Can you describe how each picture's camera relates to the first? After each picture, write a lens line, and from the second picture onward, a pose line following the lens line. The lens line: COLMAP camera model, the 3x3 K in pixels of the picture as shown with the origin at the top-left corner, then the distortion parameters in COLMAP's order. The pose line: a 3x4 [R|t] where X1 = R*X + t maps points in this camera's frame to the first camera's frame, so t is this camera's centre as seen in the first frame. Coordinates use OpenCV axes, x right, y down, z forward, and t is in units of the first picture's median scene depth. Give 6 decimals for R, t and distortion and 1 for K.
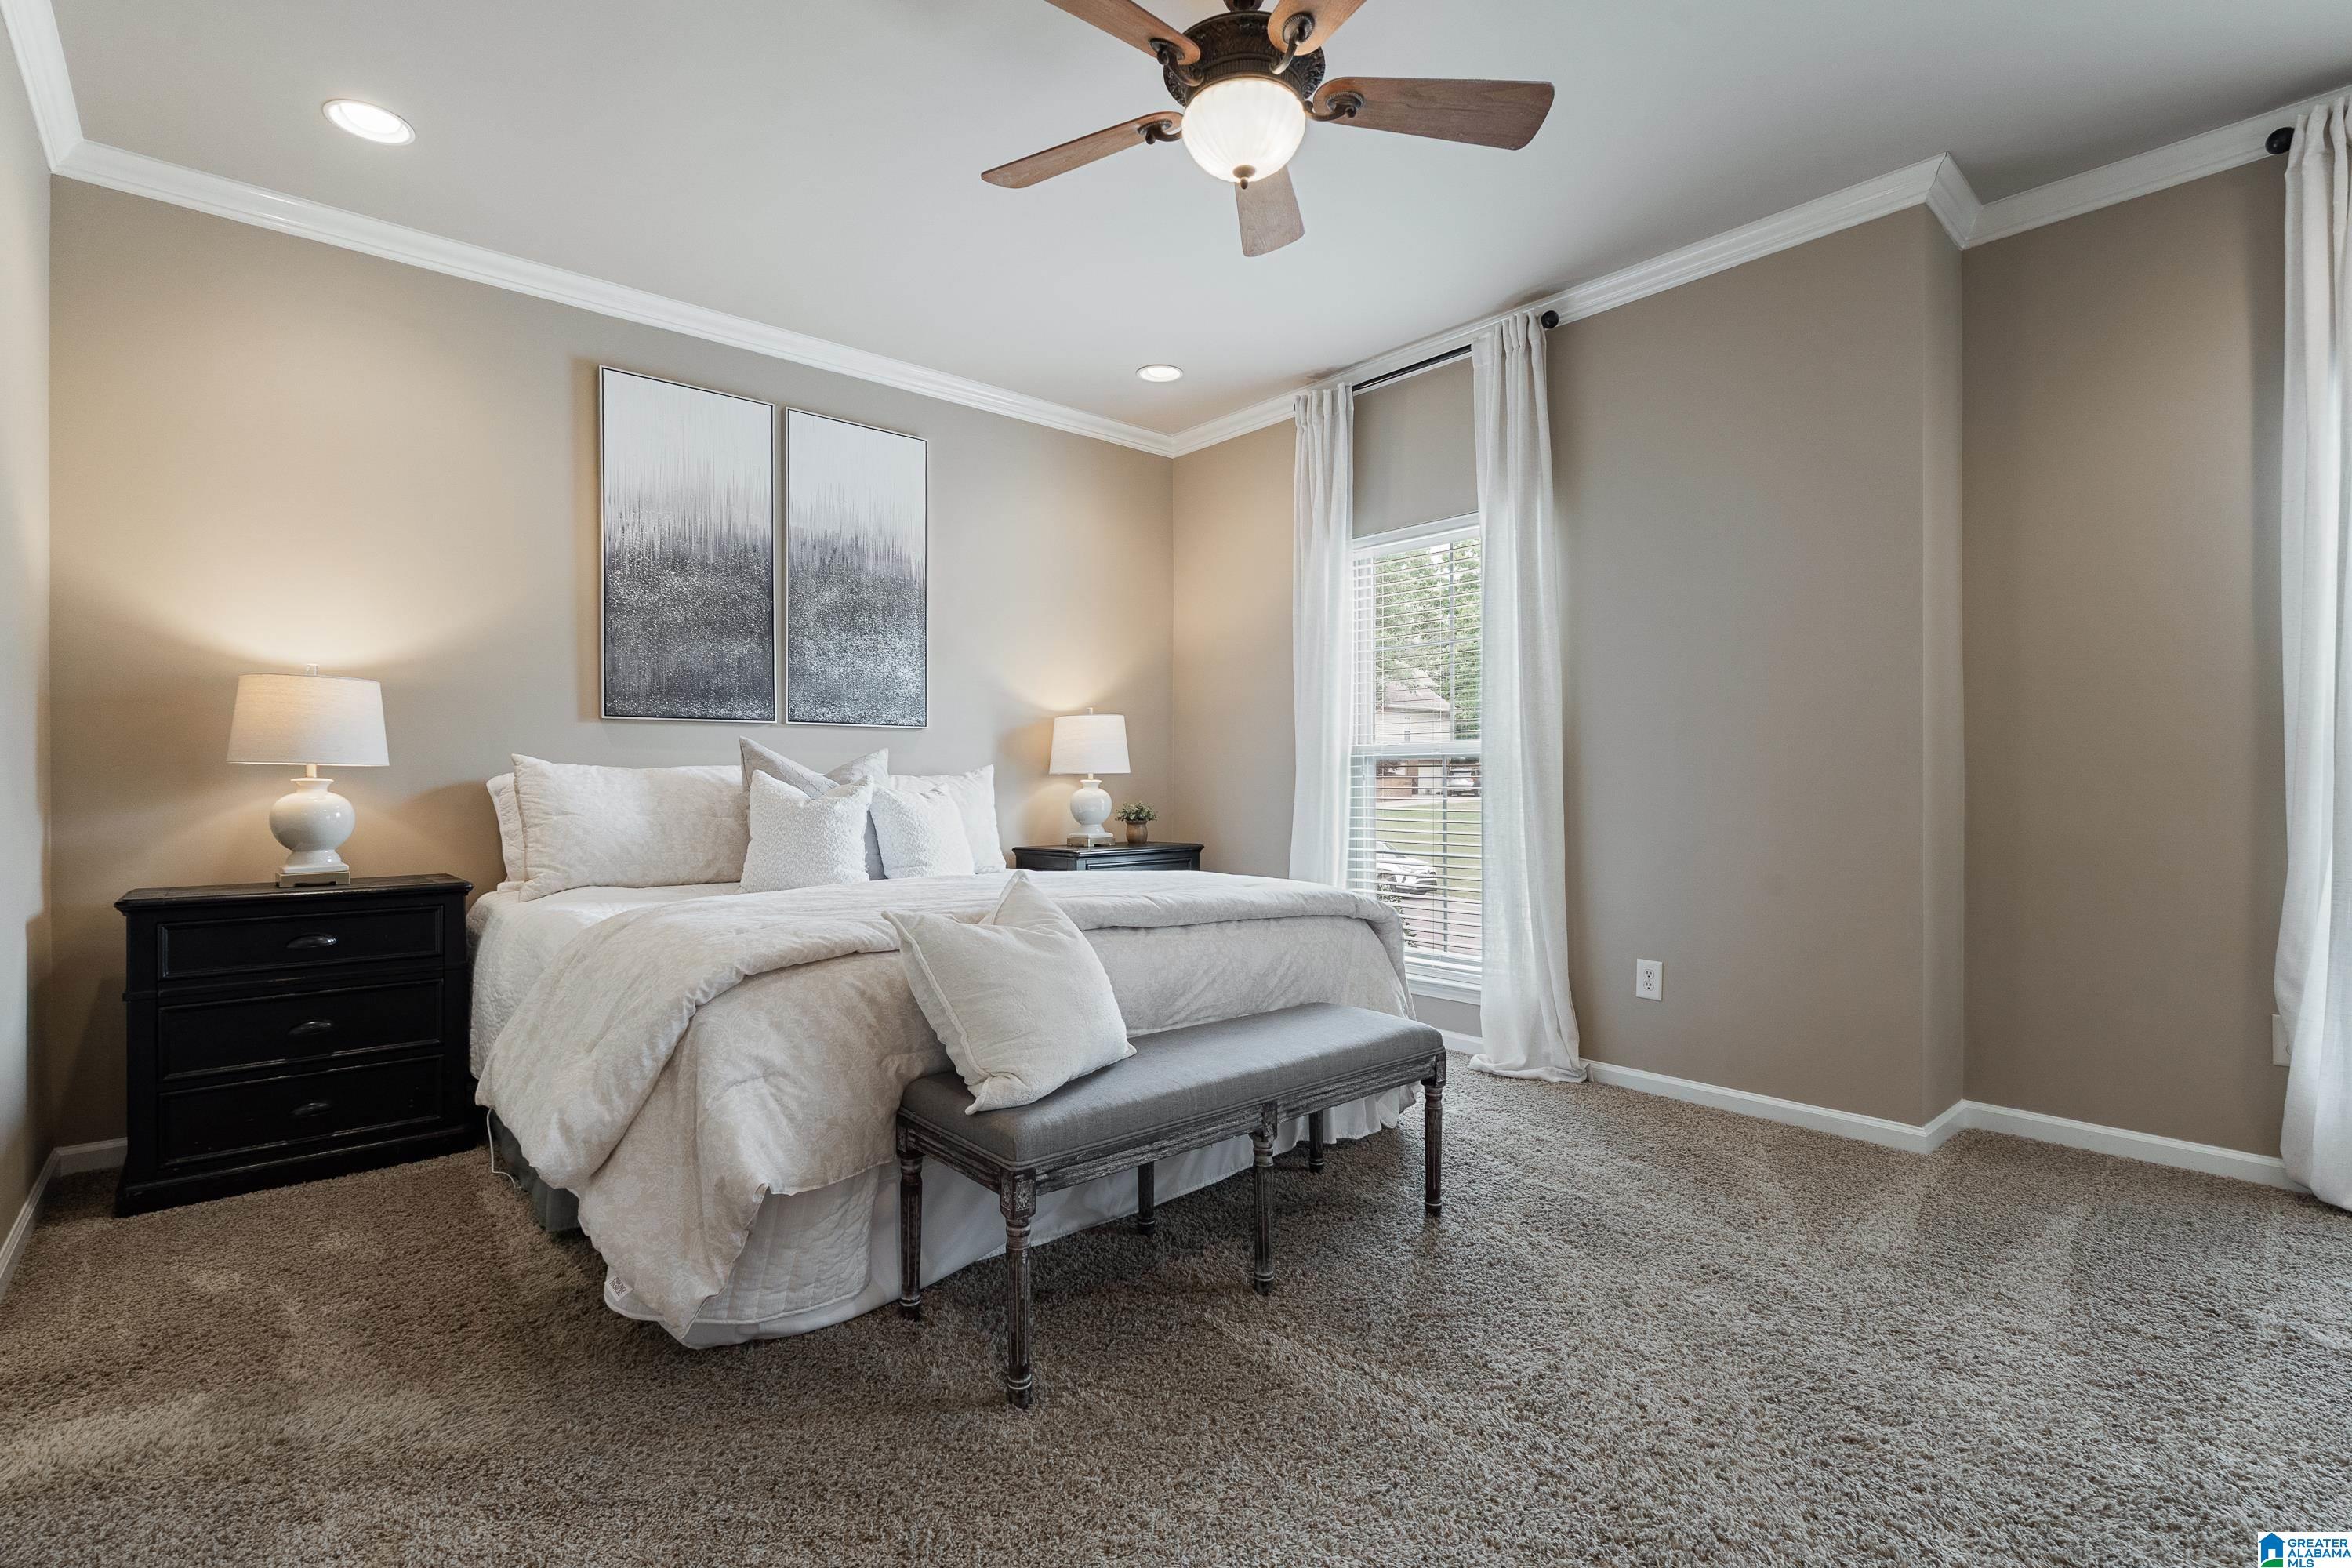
lens RADIAL K [[1093.1, 0, 1179.8], [0, 1093.1, 779.3], [0, 0, 1]] dist [-0.000781, -0.000396]
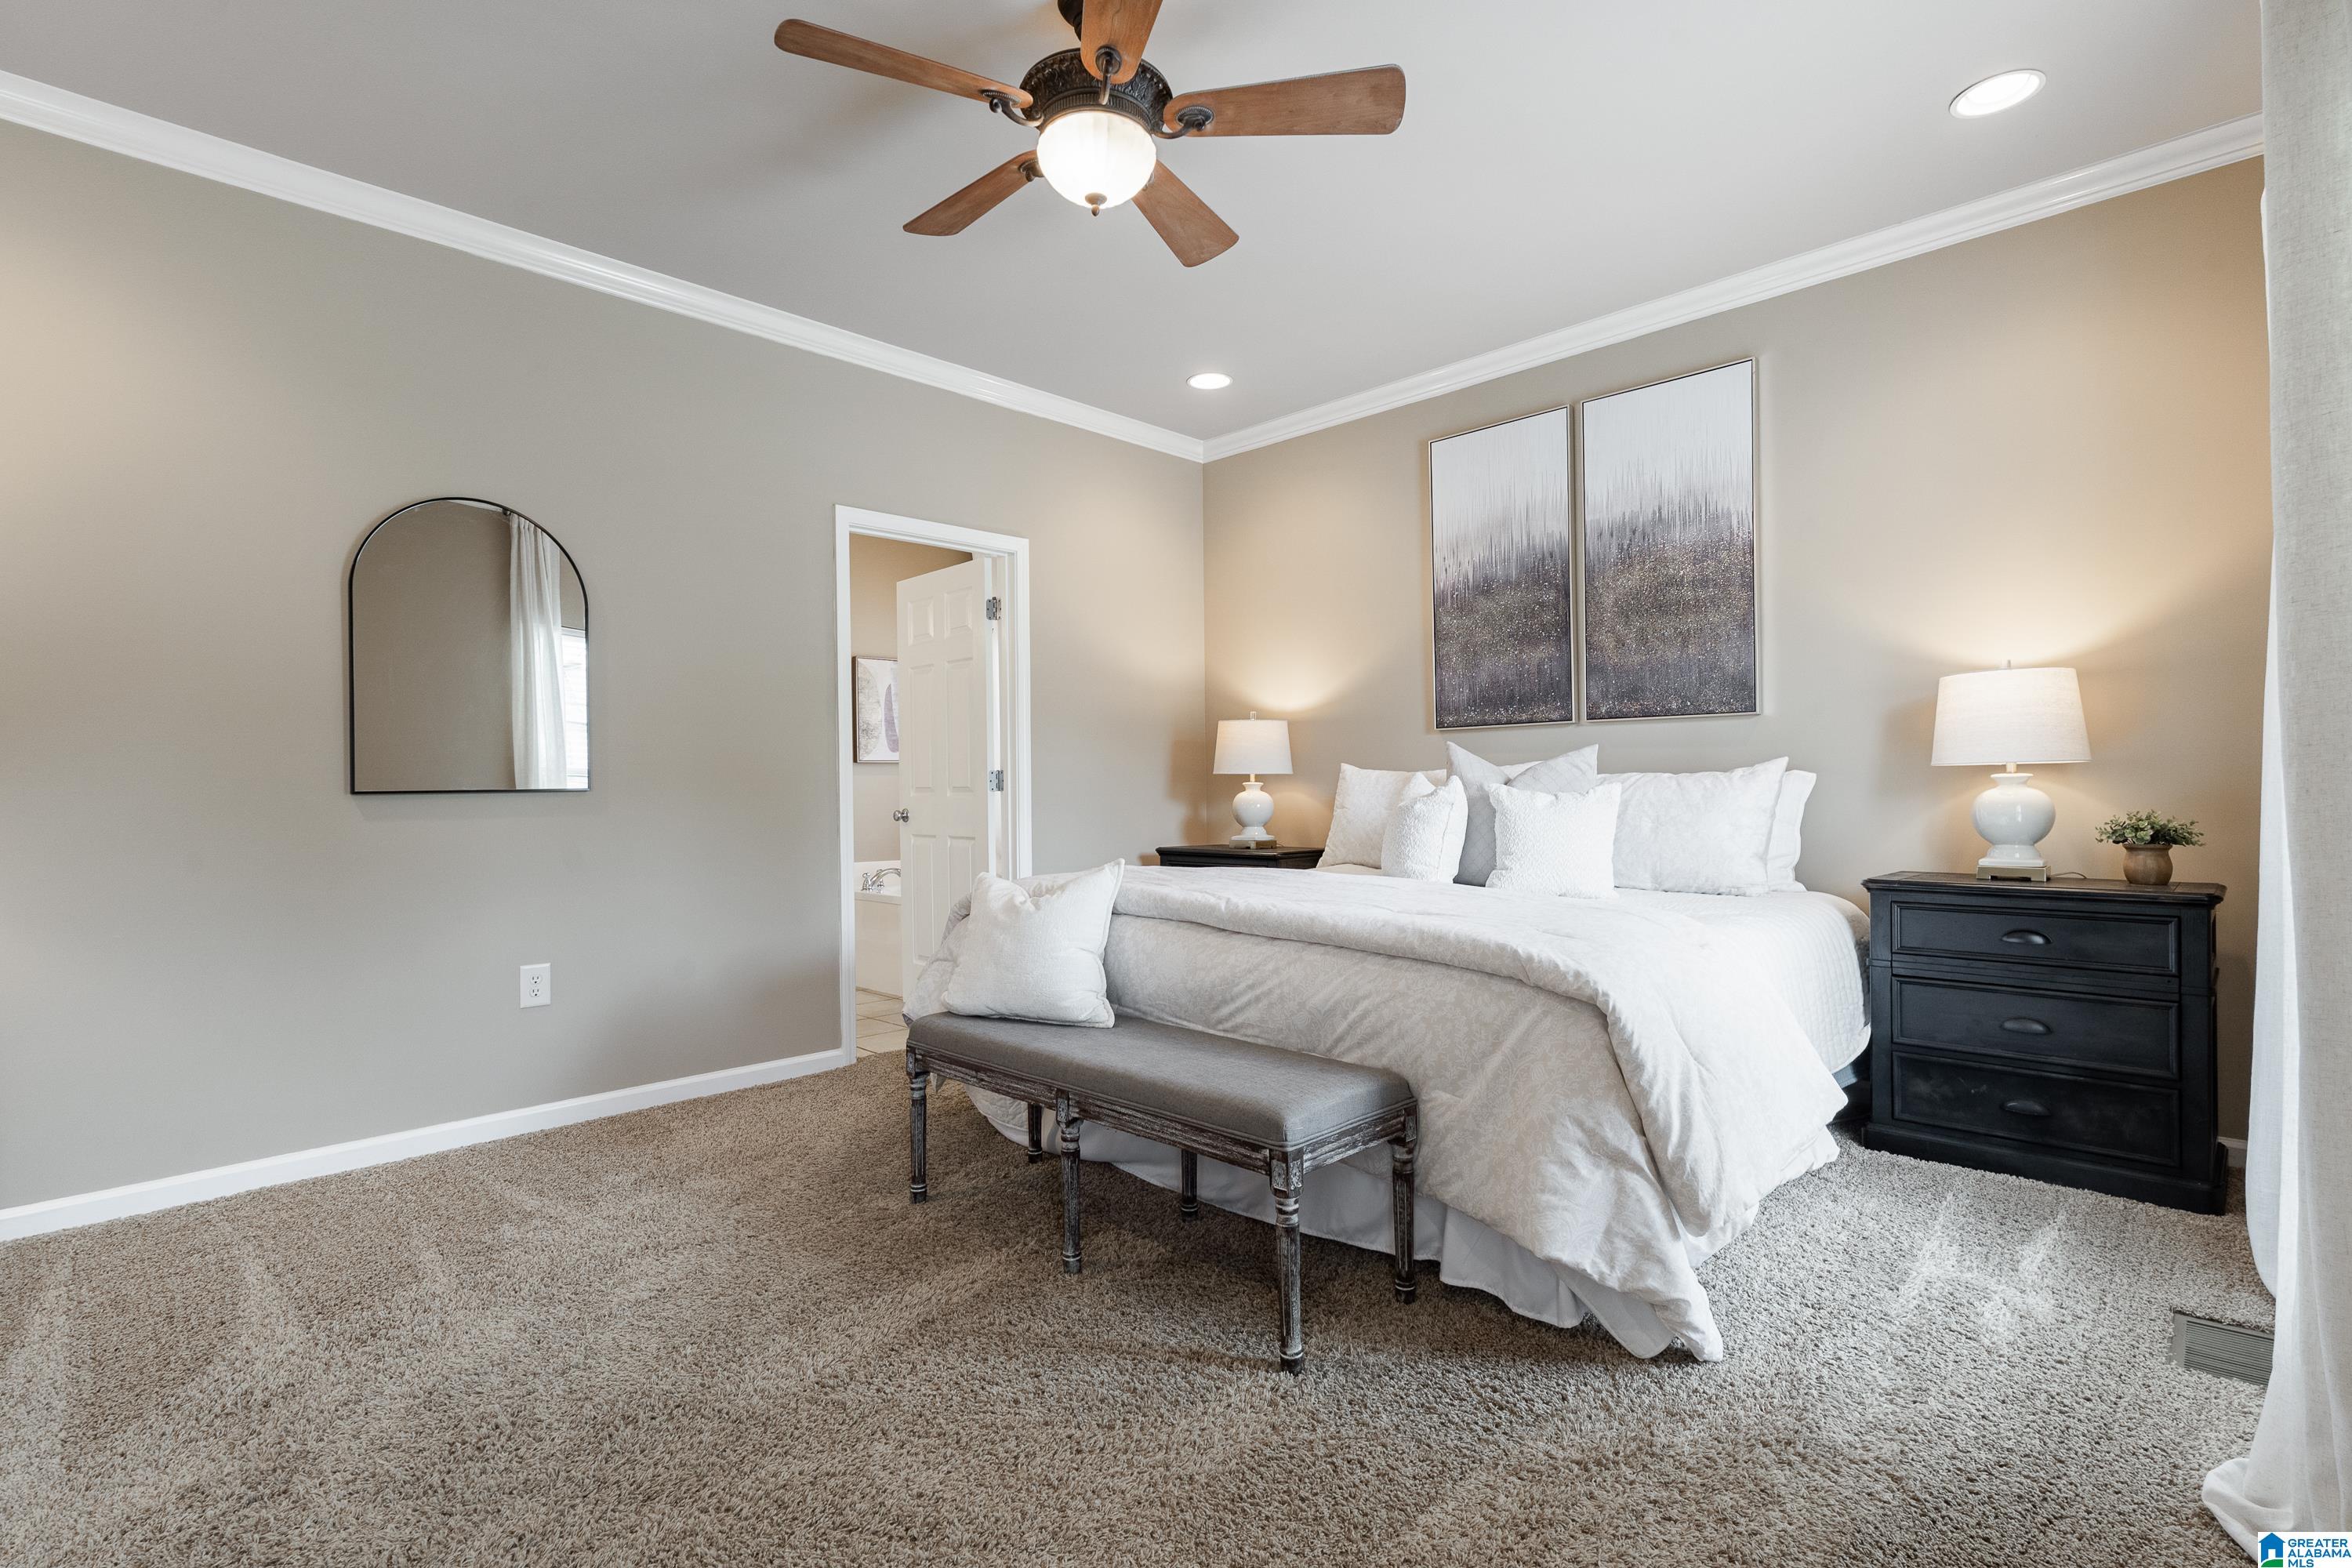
lens RADIAL K [[1149.7, 0, 1176.0], [0, 1149.7, 784.0], [0, 0, 1]] dist [-0.016049, -0.000044]
pose [[0.050399, -0.001687, -0.998728, 0.701807], [0.012436, 0.999922, -0.001062, 0.001346], [0.998652, -0.012366, 0.050417, 0.619728]]
